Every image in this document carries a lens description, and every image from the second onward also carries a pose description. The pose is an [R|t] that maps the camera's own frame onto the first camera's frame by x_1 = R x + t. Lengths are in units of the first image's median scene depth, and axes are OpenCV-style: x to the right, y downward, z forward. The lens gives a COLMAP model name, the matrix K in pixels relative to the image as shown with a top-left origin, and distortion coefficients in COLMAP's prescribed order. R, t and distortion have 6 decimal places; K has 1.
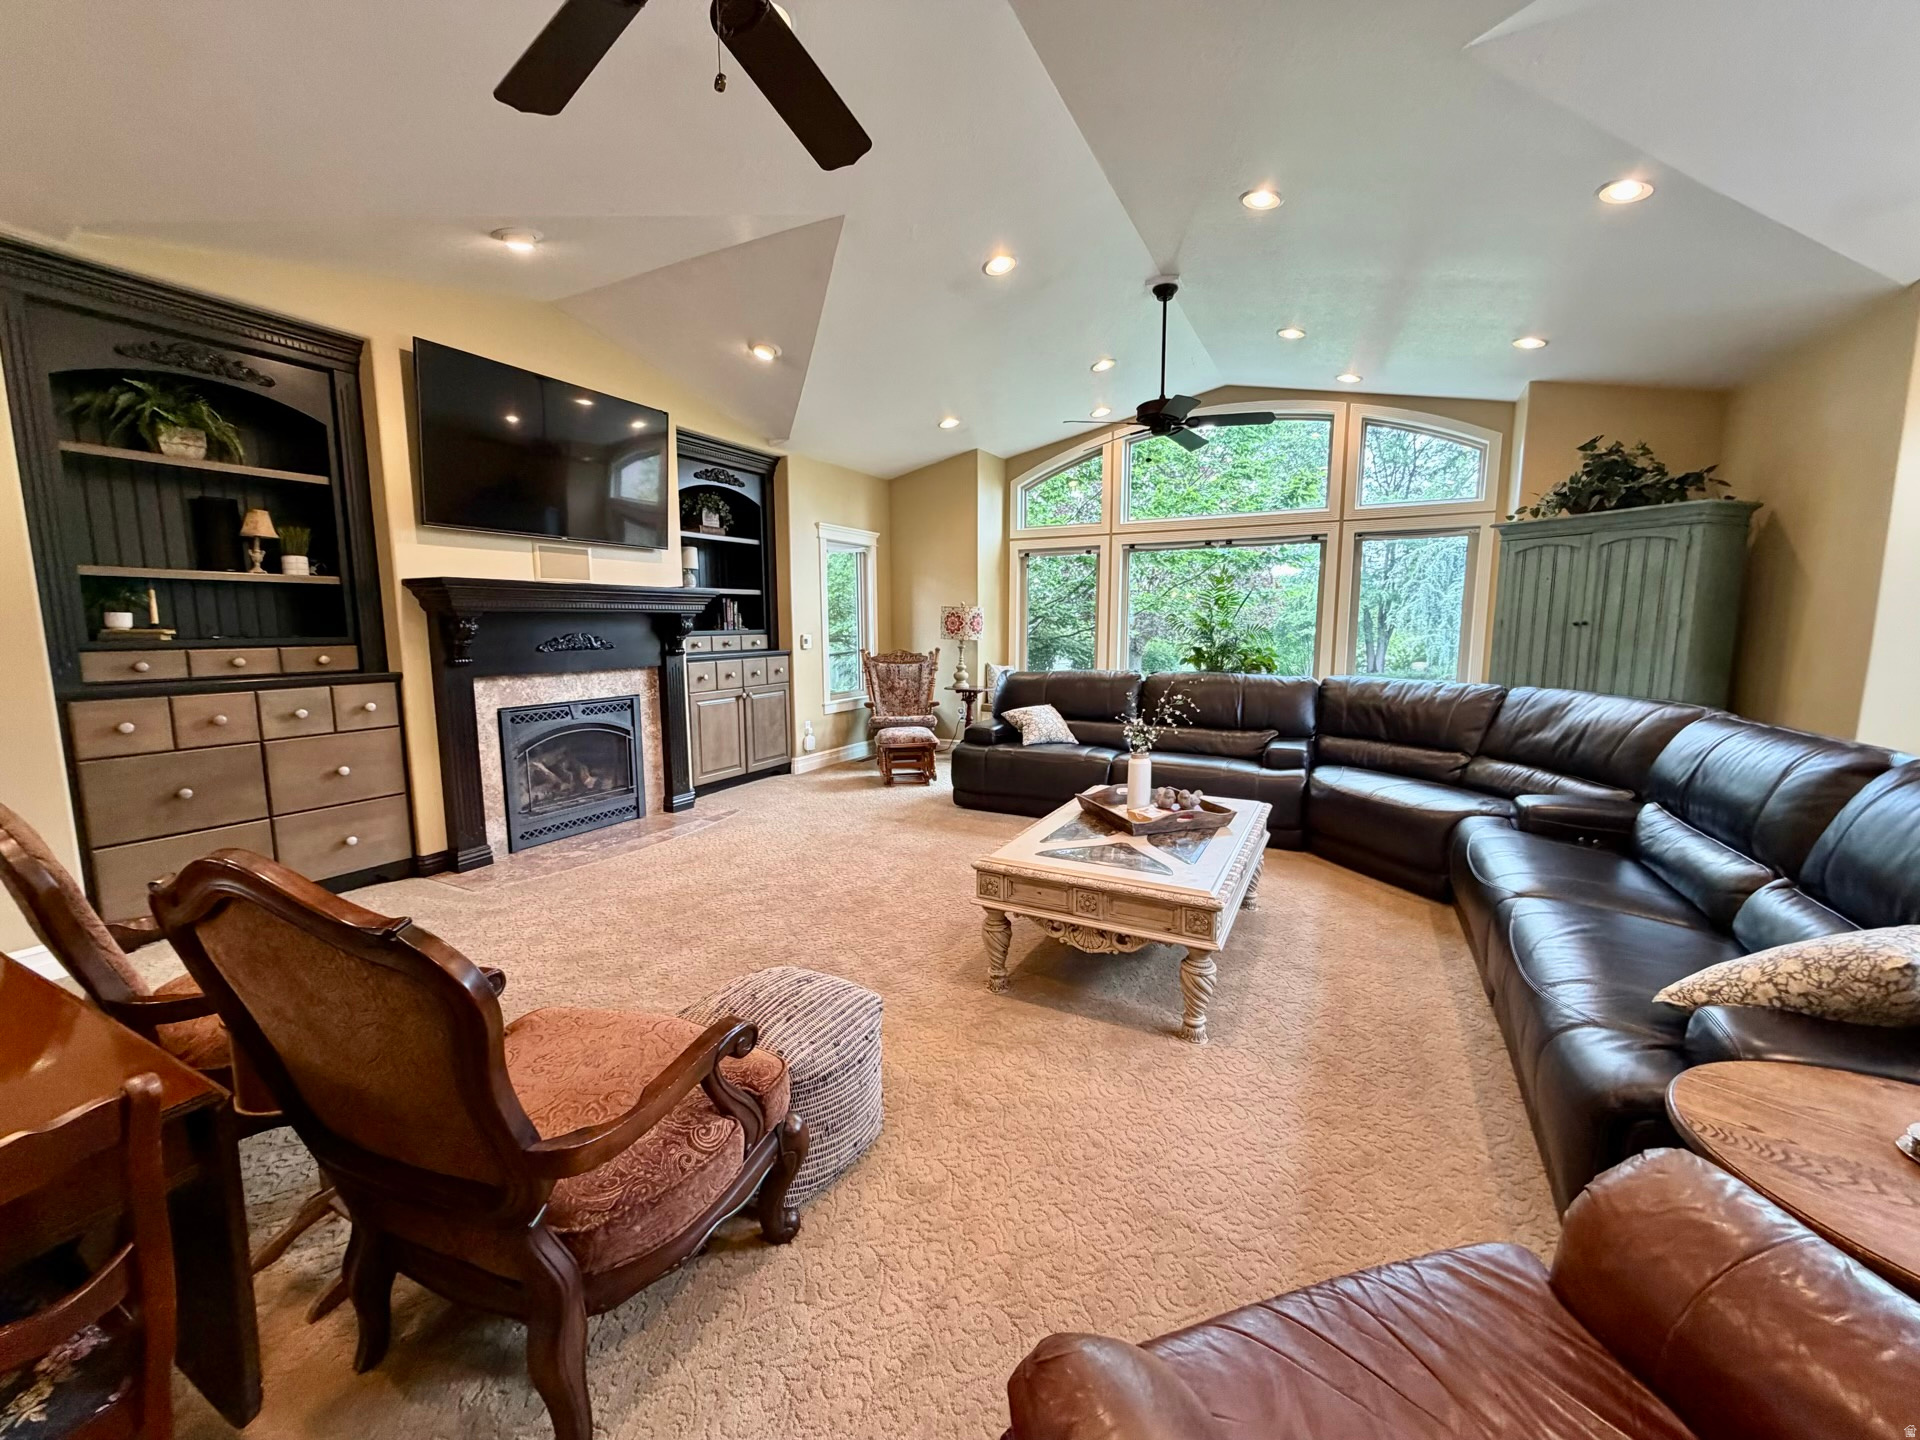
lens RADIAL K [[758.5, 0, 958.5], [0, 758.5, 717.1], [0, 0, 1]] dist [0.002455, 0.000058]
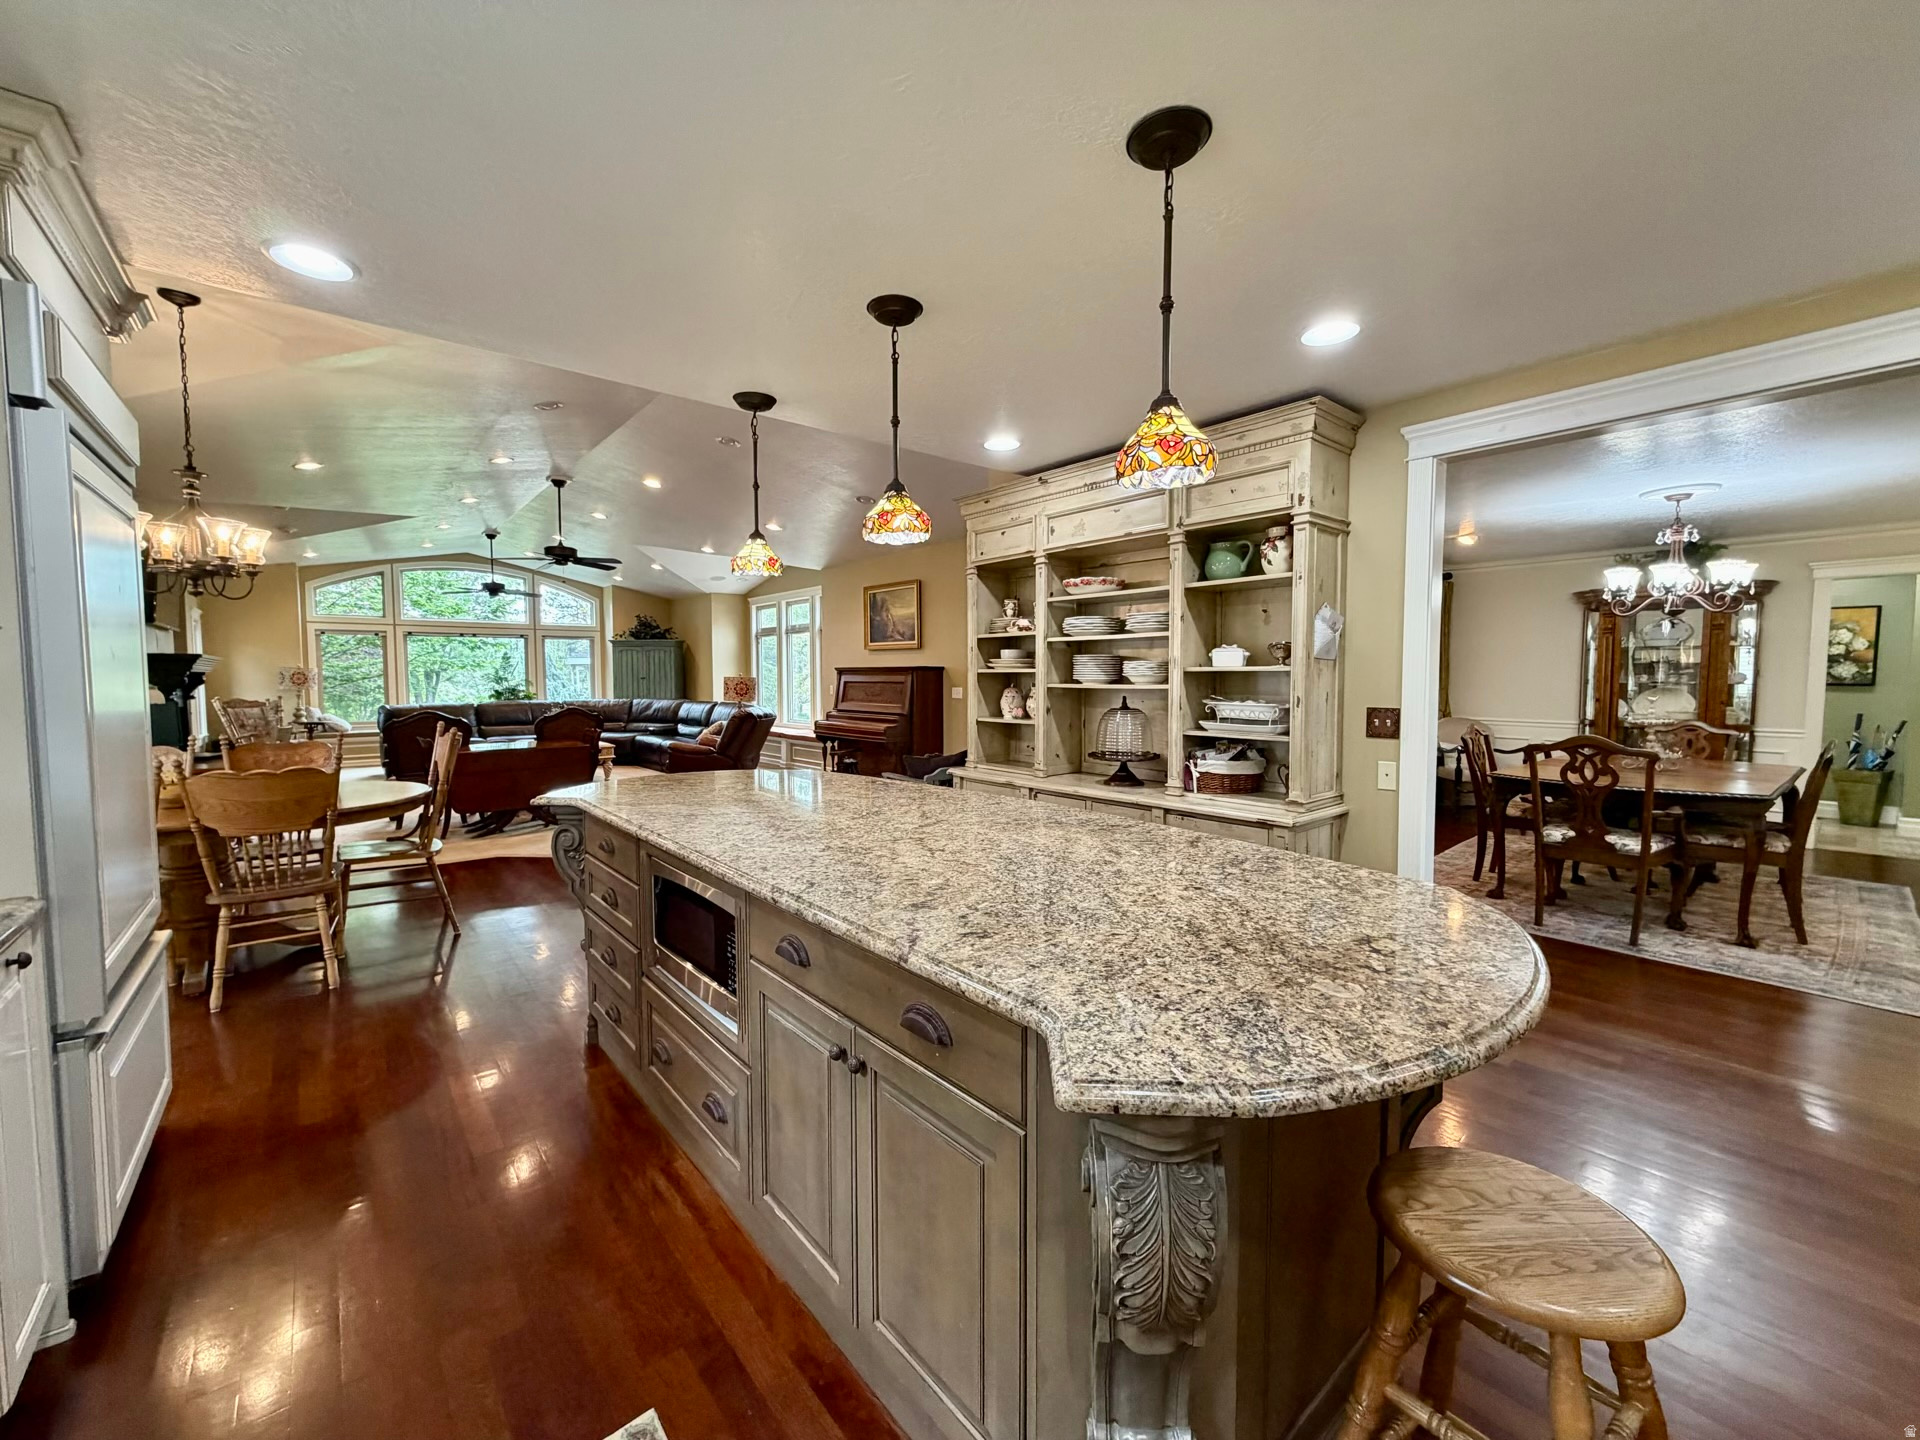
lens RADIAL K [[758.5, 0, 954.9], [0, 758.5, 717.1], [0, 0, 1]] dist [0.002455, 0.000058]
pose [[0.386144, -0.047219, 0.921229, -1.166306], [0.116988, 0.993132, 0.001868, 0.131522], [-0.914990, 0.107052, 0.389016, -0.994034]]
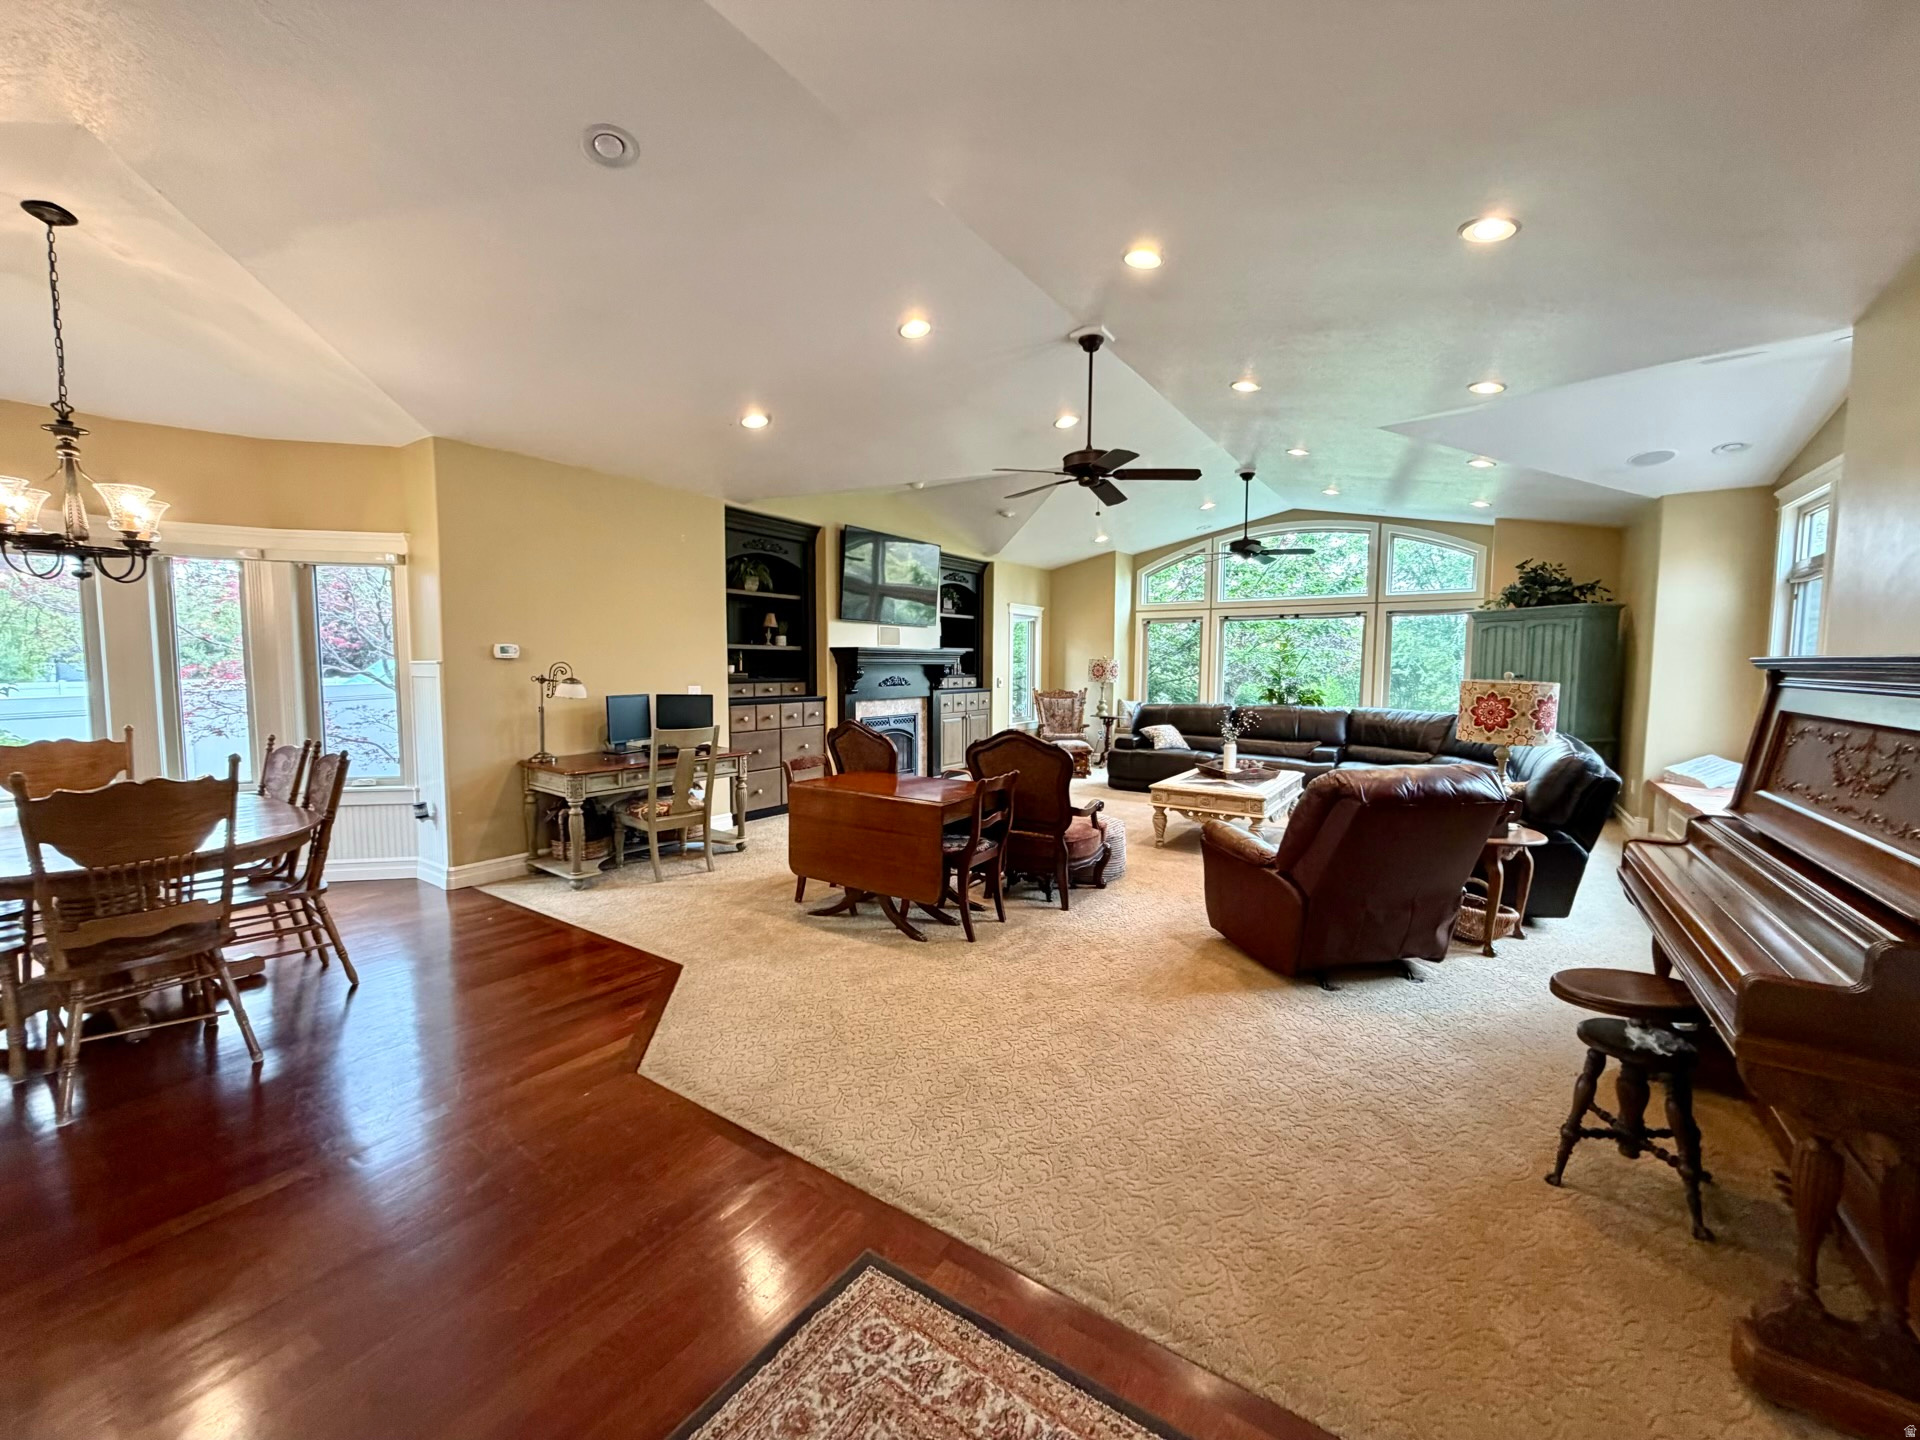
lens RADIAL K [[758.5, 0, 953.3], [0, 758.5, 716.7], [0, 0, 1]] dist [0.002455, 0.000058]
pose [[0.992709, 0.015887, -0.119487, -0.140958], [-0.022436, 0.998307, -0.053662, 0.062846], [0.118432, 0.055952, 0.991384, -0.609859]]
